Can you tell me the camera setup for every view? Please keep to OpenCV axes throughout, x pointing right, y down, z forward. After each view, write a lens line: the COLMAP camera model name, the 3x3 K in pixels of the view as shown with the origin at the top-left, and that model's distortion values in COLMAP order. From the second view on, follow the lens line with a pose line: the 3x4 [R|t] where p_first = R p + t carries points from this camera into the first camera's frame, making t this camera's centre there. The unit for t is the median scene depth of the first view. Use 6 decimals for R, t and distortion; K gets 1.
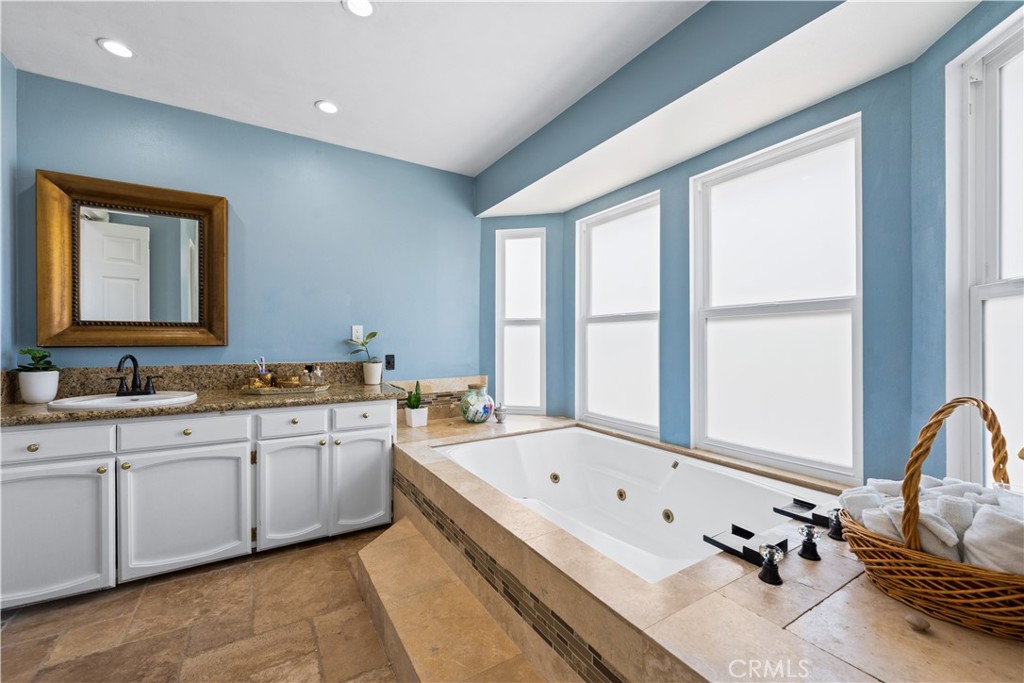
lens RADIAL K [[420.2, 0, 511.1], [0, 420.2, 341.7], [0, 0, 1]] dist [-0.000626, -0.000756]
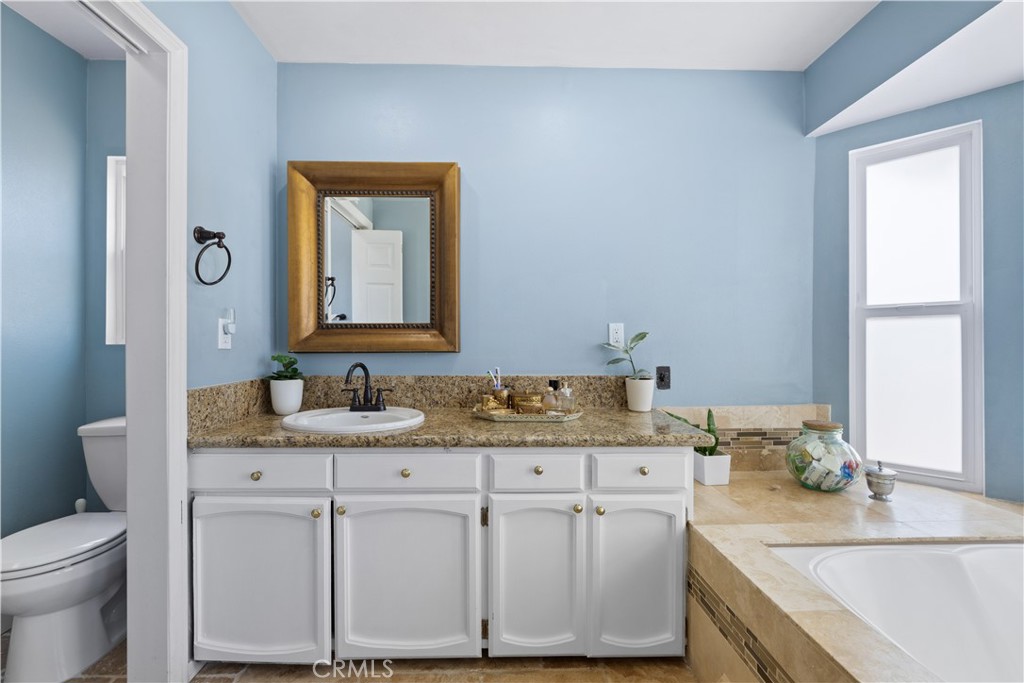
lens RADIAL K [[420.2, 0, 510.7], [0, 420.2, 343.6], [0, 0, 1]] dist [-0.000626, -0.000756]
pose [[0.867481, -0.002102, -0.497466, -0.207682], [0.000263, 0.999993, -0.003766, -0.003094], [0.497471, 0.003137, 0.867475, 0.377118]]
